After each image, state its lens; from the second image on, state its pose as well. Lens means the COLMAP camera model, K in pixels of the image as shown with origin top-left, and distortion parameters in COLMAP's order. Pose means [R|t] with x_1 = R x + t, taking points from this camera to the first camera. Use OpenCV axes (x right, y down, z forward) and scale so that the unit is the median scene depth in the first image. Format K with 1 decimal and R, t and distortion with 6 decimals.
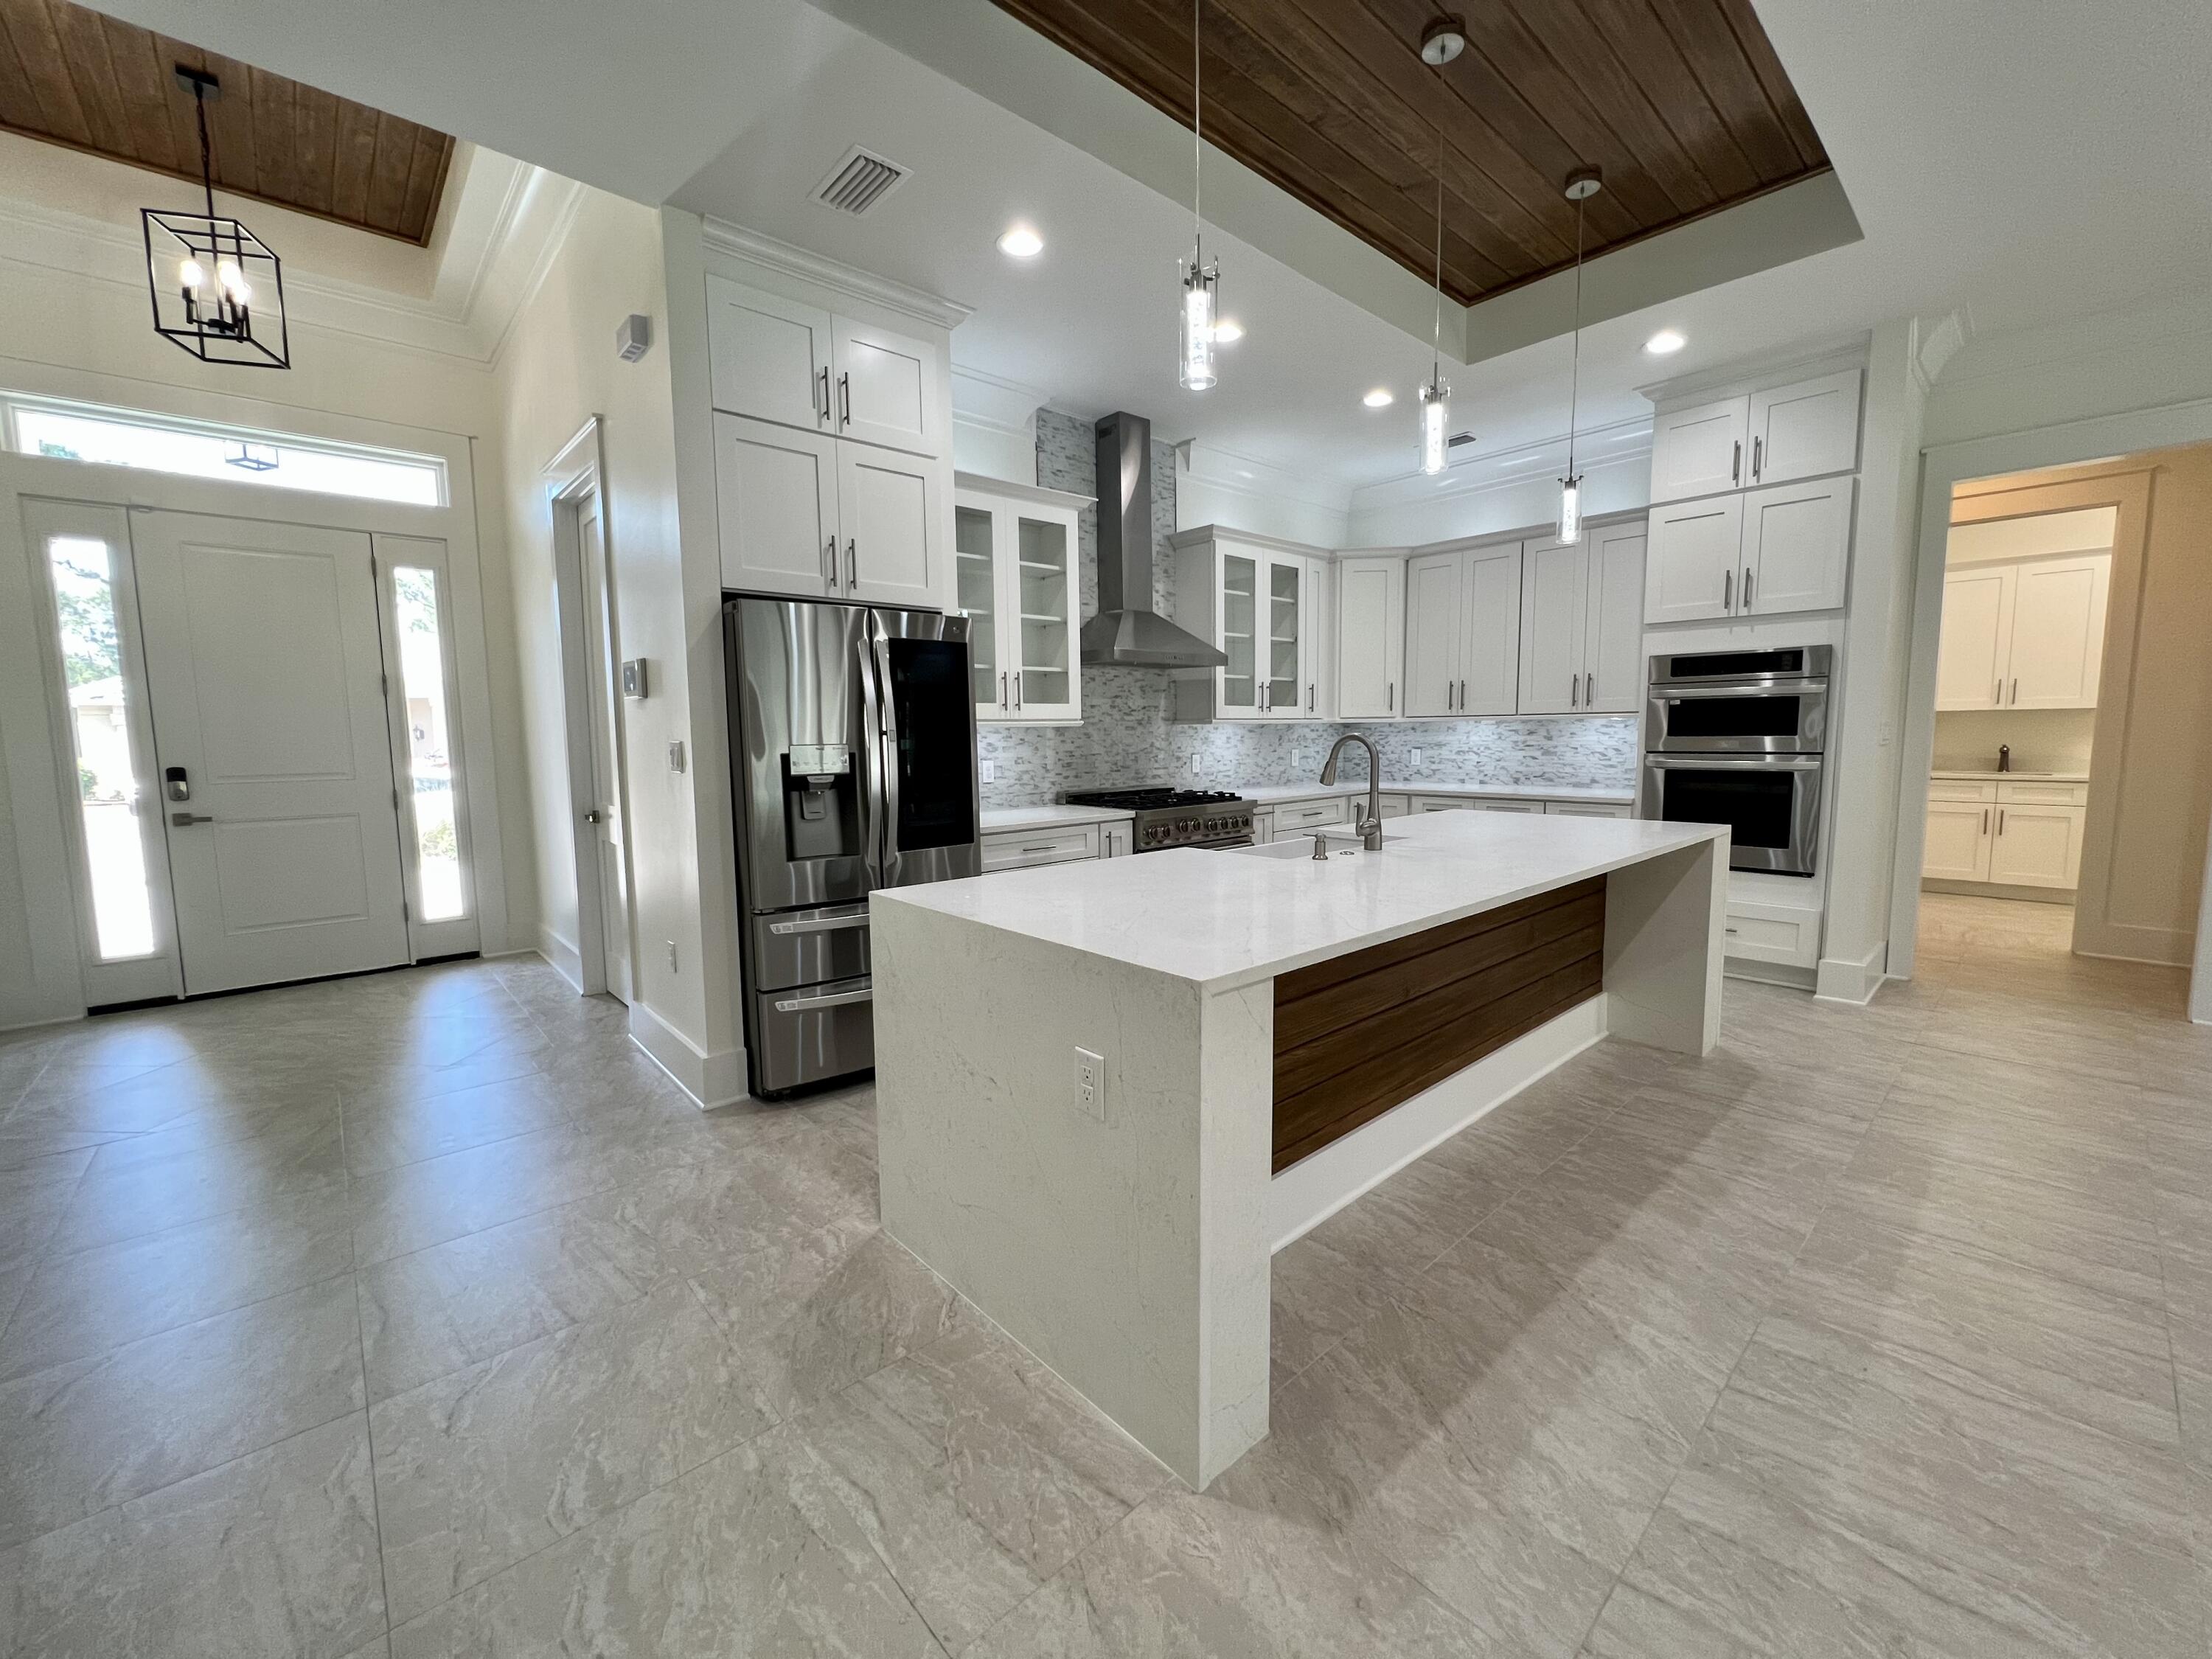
lens RADIAL K [[885.0, 0, 1099.8], [0, 885.0, 821.7], [0, 0, 1]] dist [-0.001407, 0.000200]
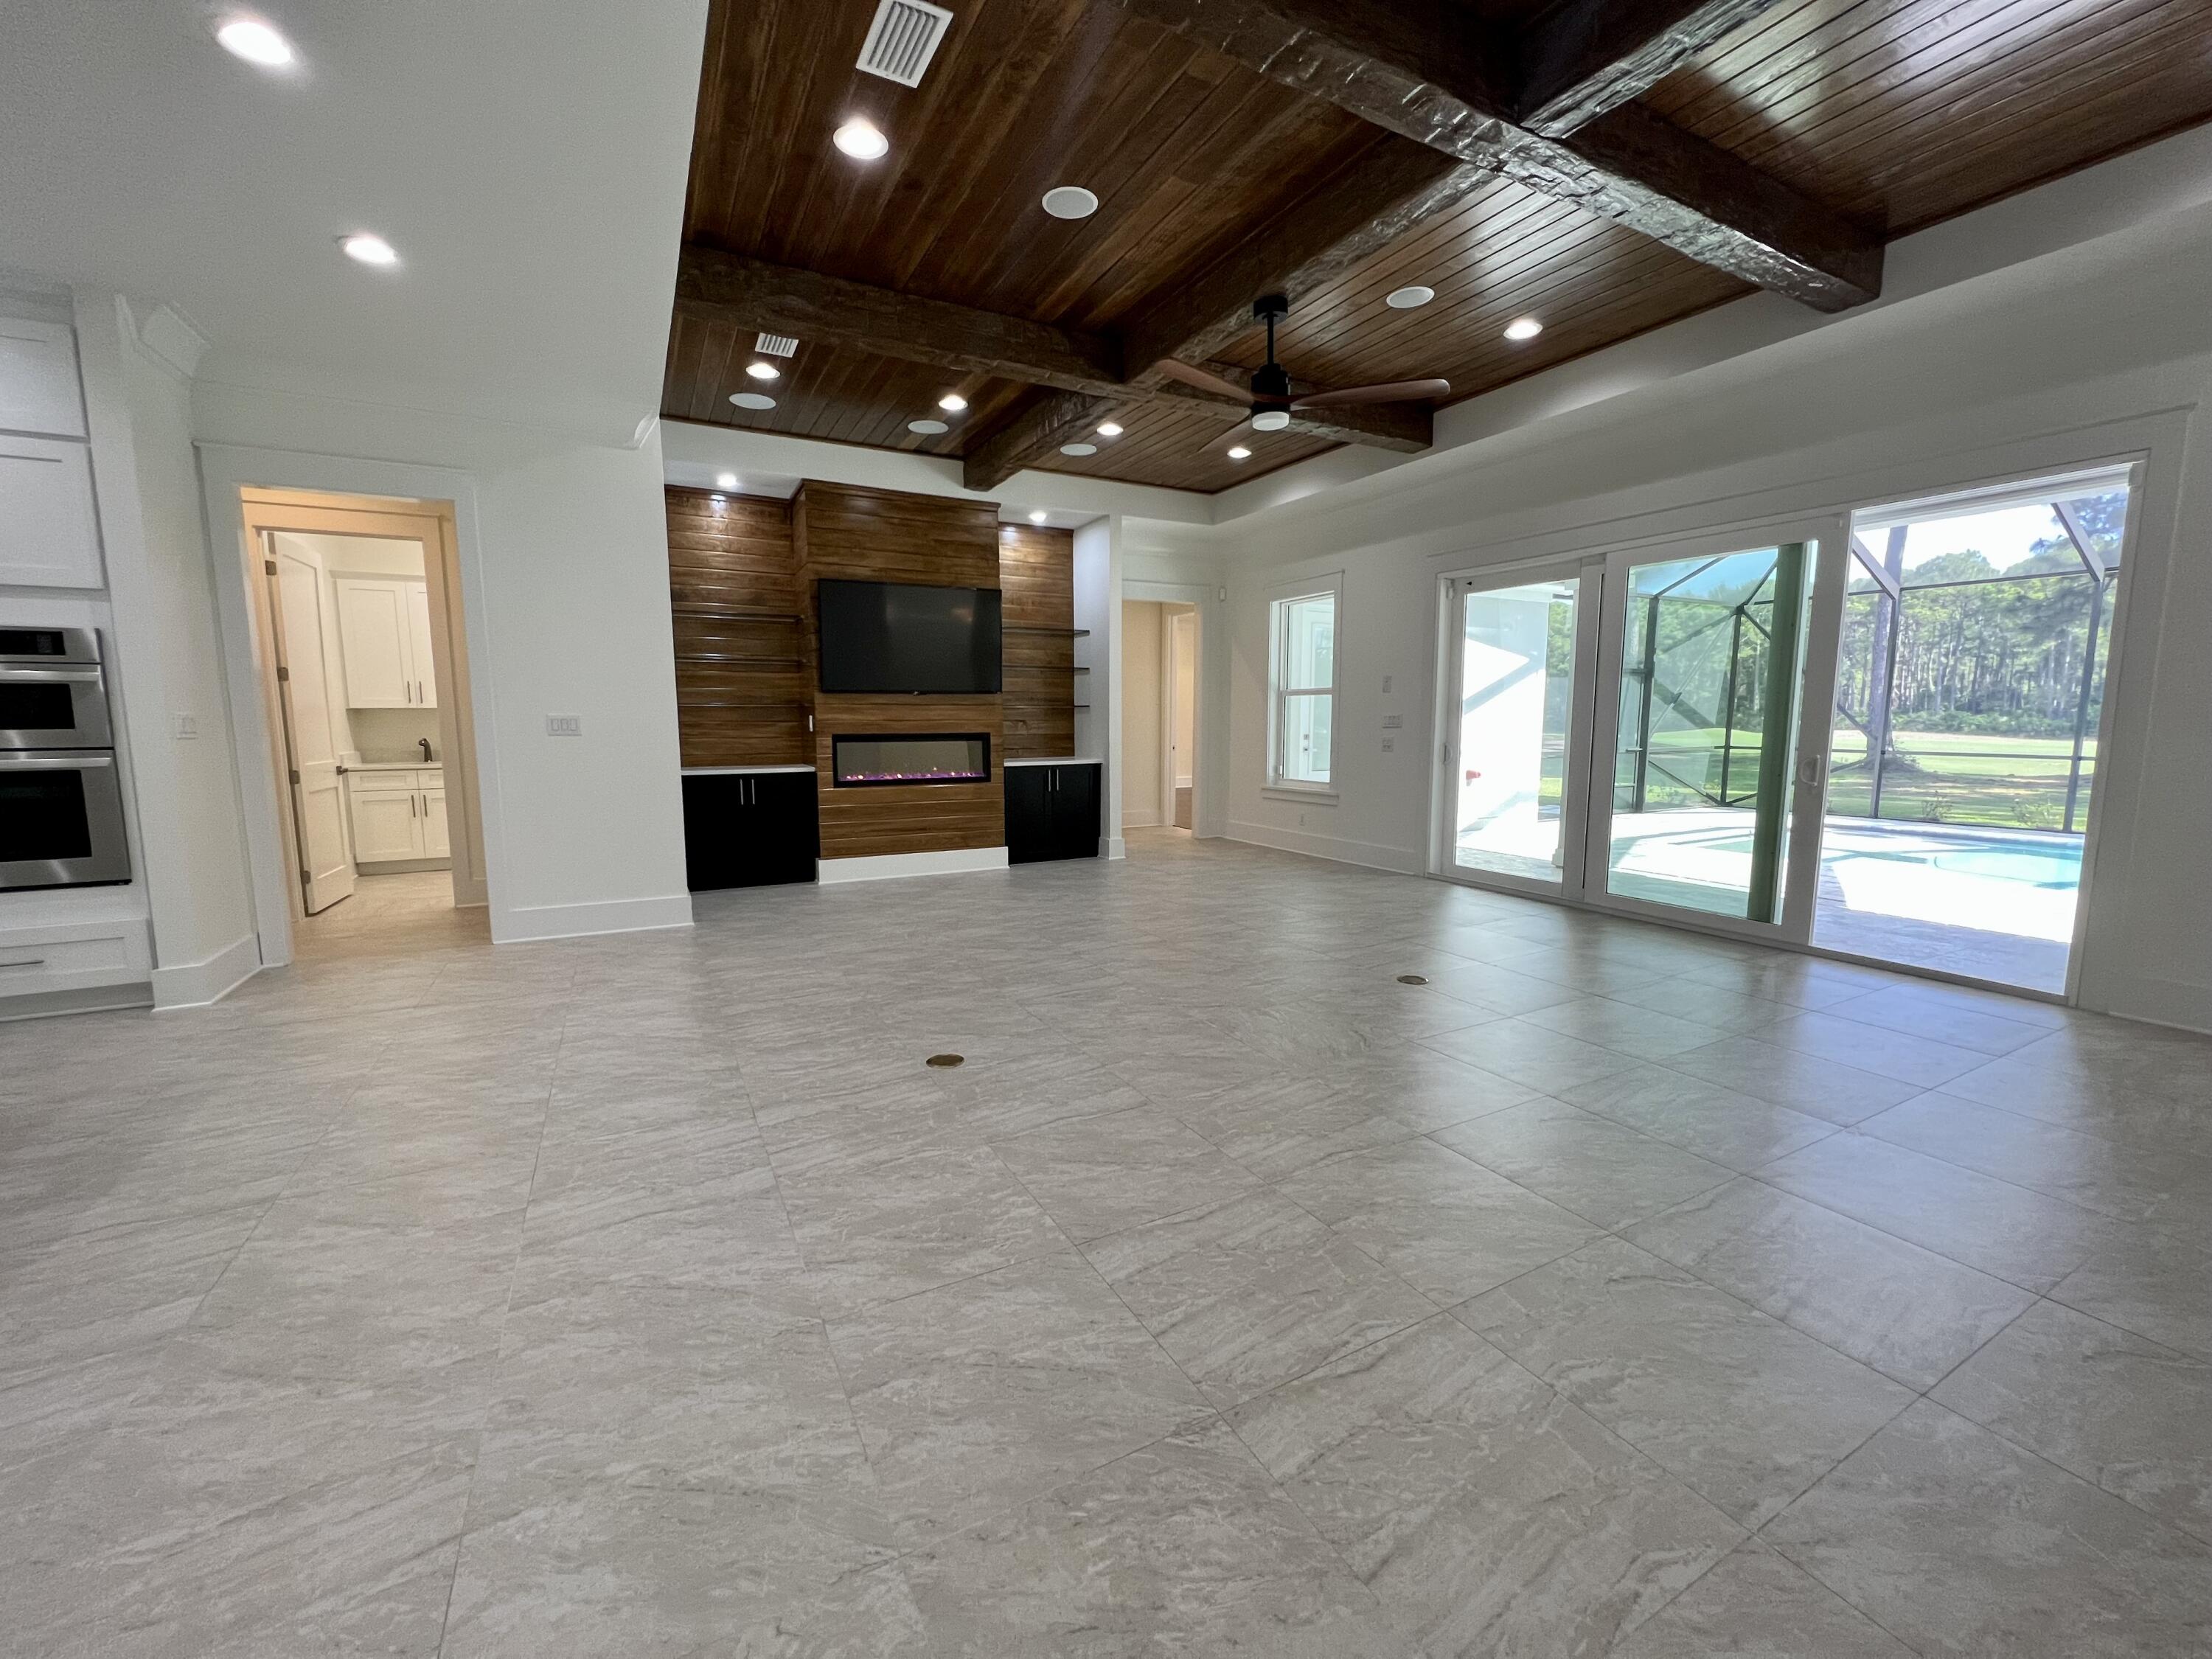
lens RADIAL K [[885.0, 0, 1099.8], [0, 885.0, 821.7], [0, 0, 1]] dist [-0.001407, 0.000200]
pose [[0.235273, -0.101414, 0.966624, 0.160041], [0.100260, 0.991768, 0.079649, 0.026019], [-0.966744, 0.078174, 0.243504, -0.189081]]
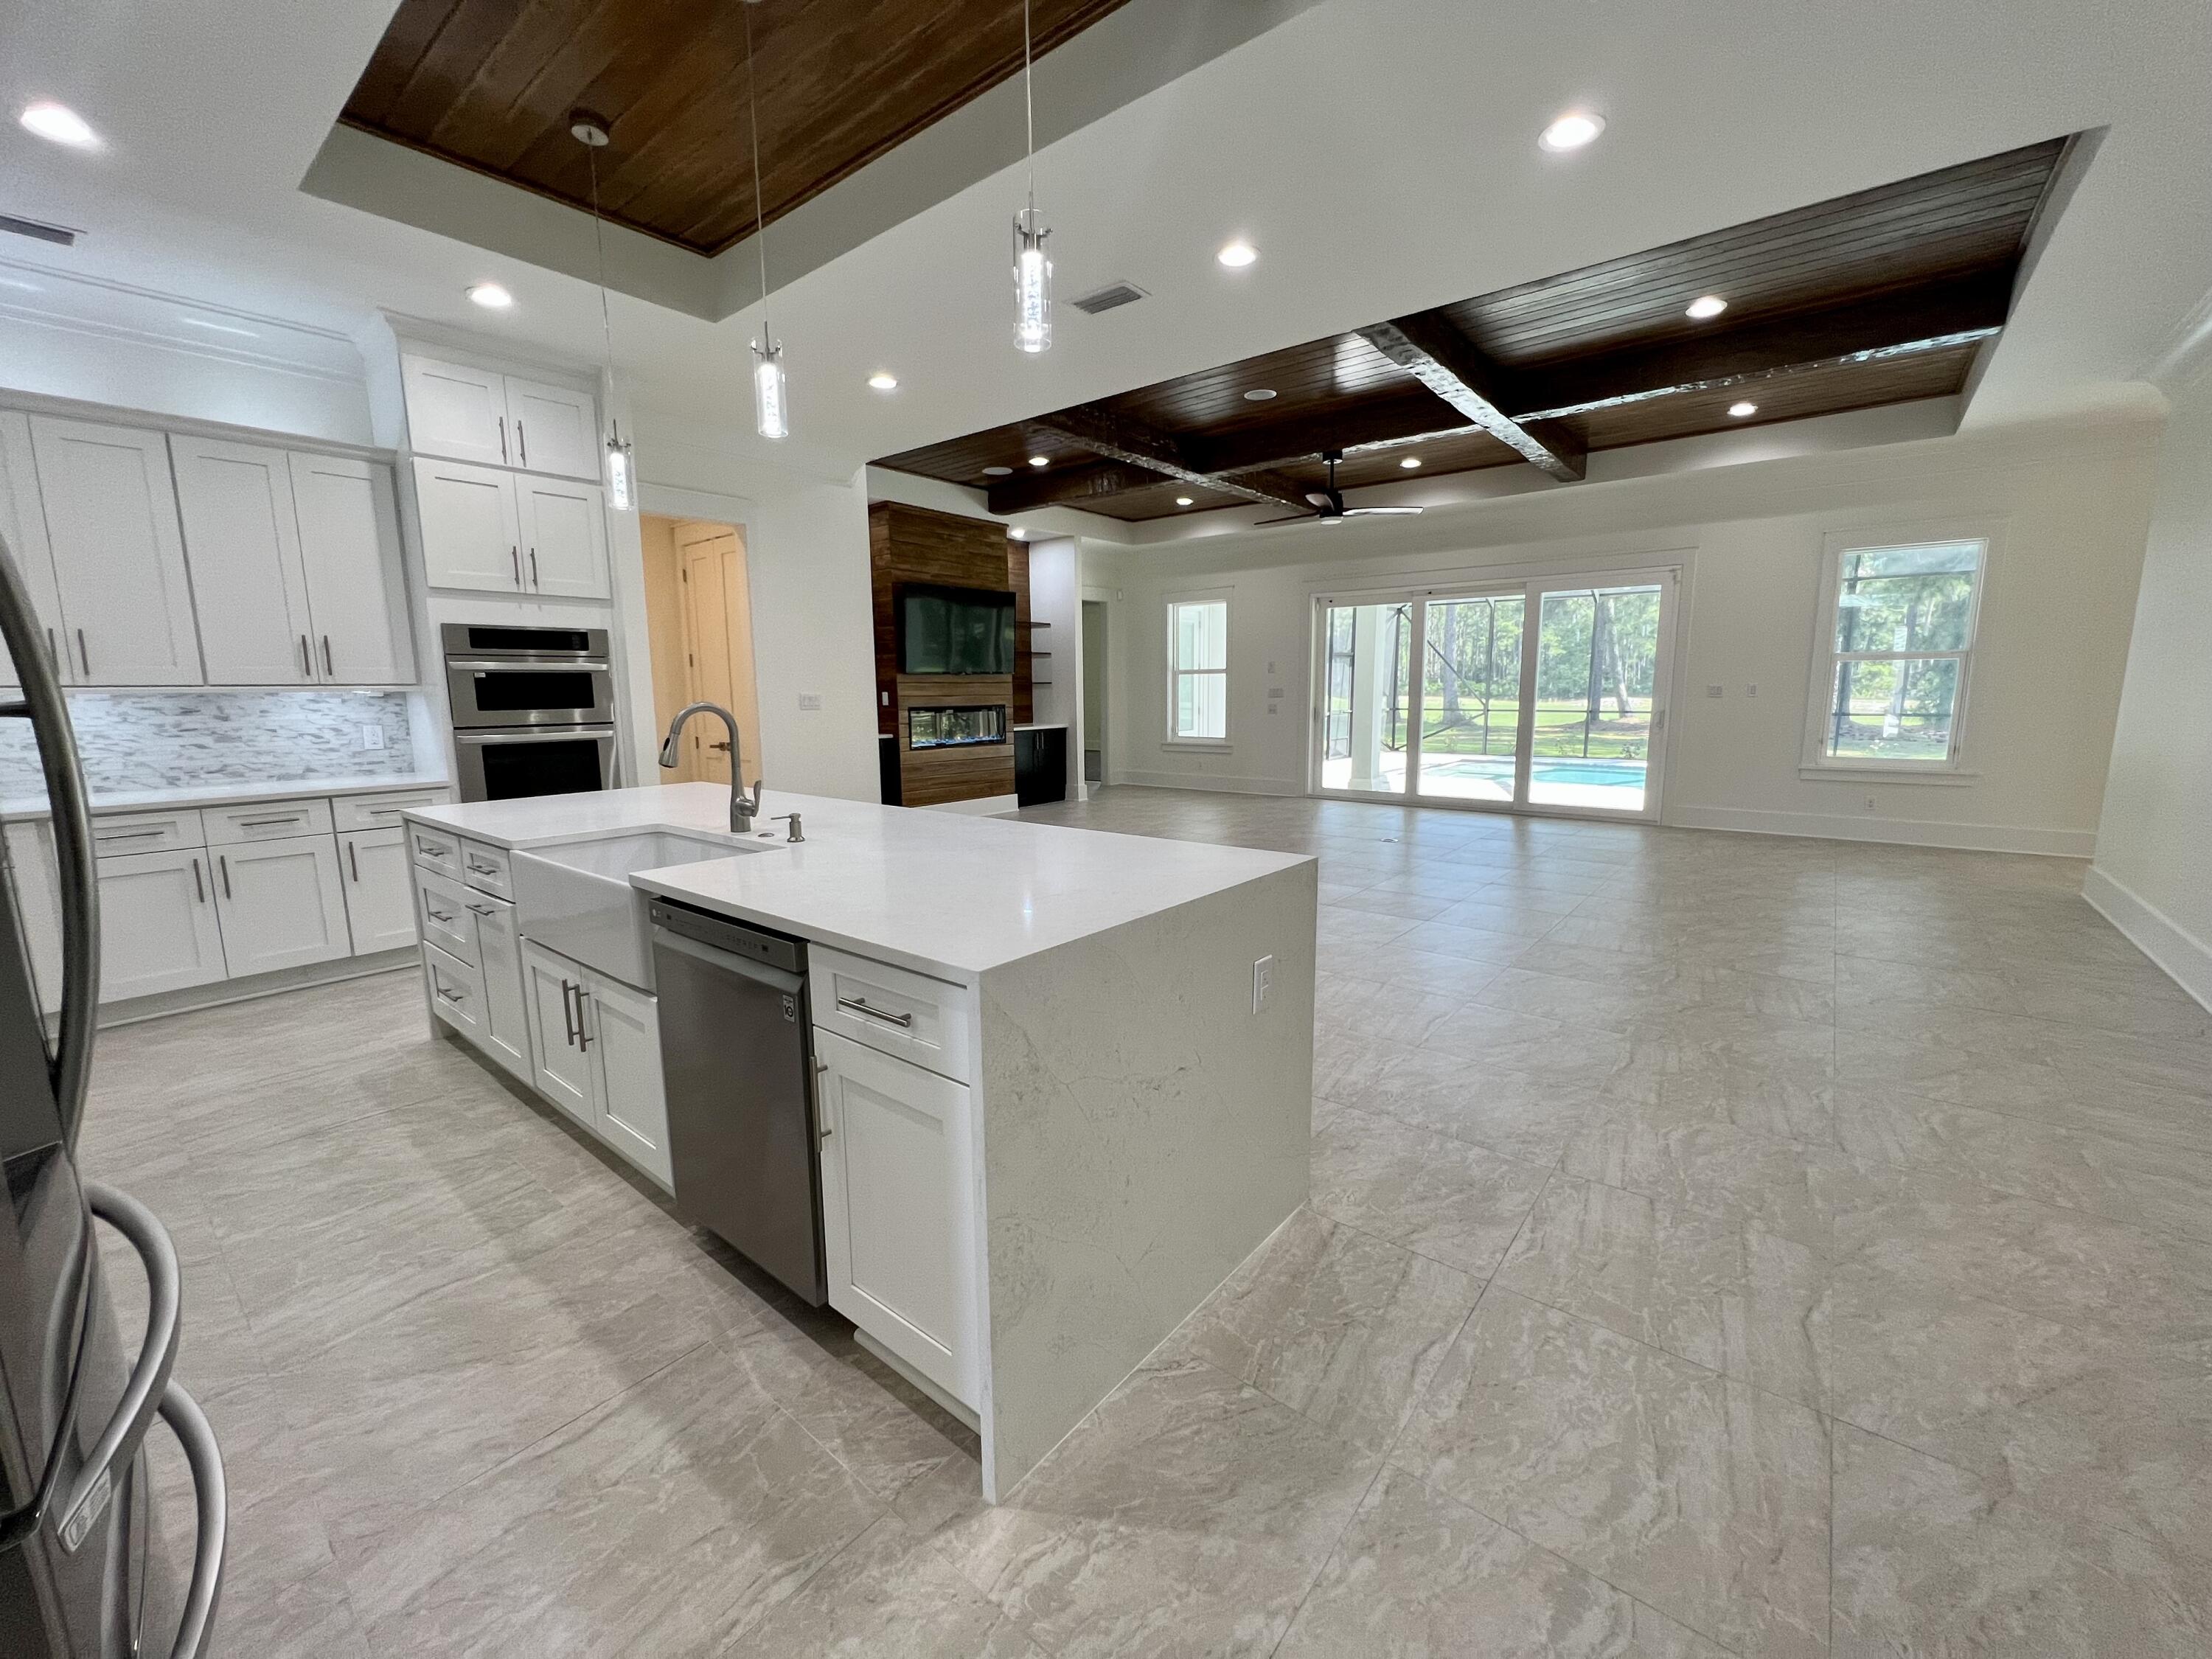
lens RADIAL K [[887.3, 0, 1101.2], [0, 887.3, 822.0], [0, 0, 1]] dist [-0.001475, 0.000285]
pose [[-0.153678, -0.133853, 0.979013, -0.431804], [0.114223, 0.981734, 0.152155, -0.050191], [-0.981497, 0.135209, -0.135582, 0.513661]]
